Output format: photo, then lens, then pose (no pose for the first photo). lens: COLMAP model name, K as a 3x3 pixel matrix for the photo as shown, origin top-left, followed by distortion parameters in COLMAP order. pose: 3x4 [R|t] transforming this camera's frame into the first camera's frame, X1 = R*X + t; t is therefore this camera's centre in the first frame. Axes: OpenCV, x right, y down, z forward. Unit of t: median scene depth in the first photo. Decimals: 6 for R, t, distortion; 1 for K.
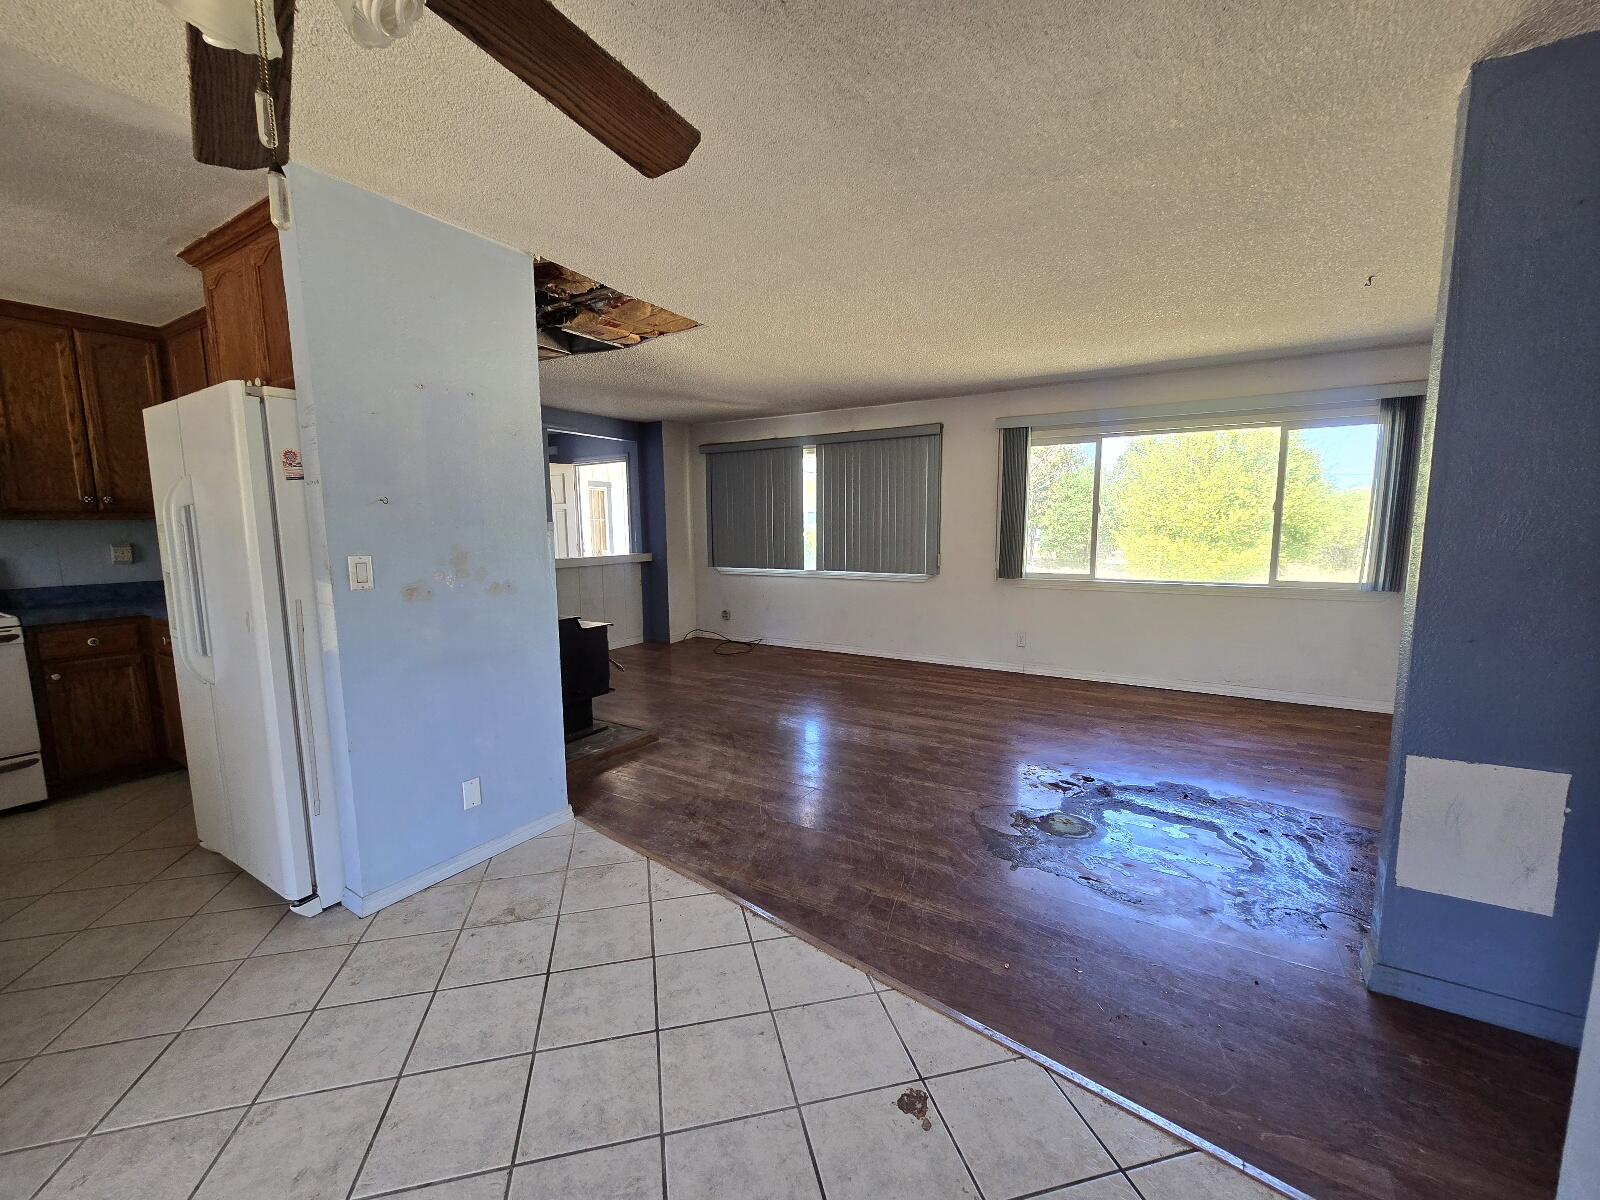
lens RADIAL K [[657.0, 0, 794.0], [0, 657.0, 607.2], [0, 0, 1]] dist [-0.002860, 0.000459]
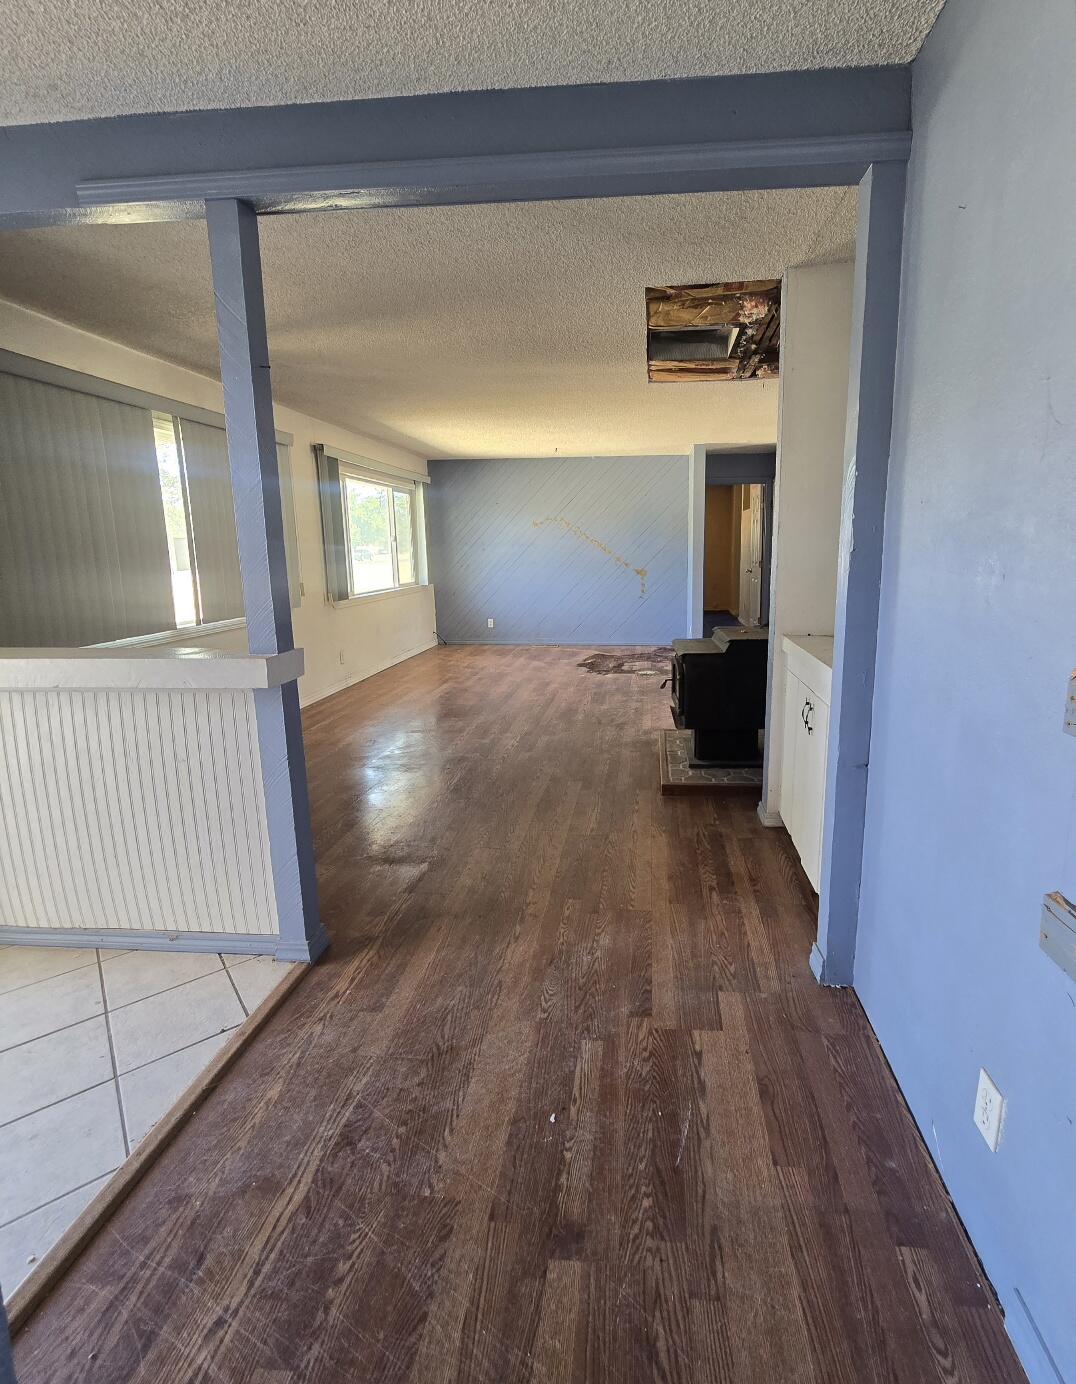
lens RADIAL K [[651.2, 0, 595.6], [0, 651.2, 657.7], [0, 0, 1]] dist [-0.000460, 0.000027]
pose [[-0.461198, -0.136524, 0.876731, -1.462592], [0.128378, 0.967428, 0.218180, -0.241047], [-0.877961, 0.213178, -0.428649, 2.035588]]
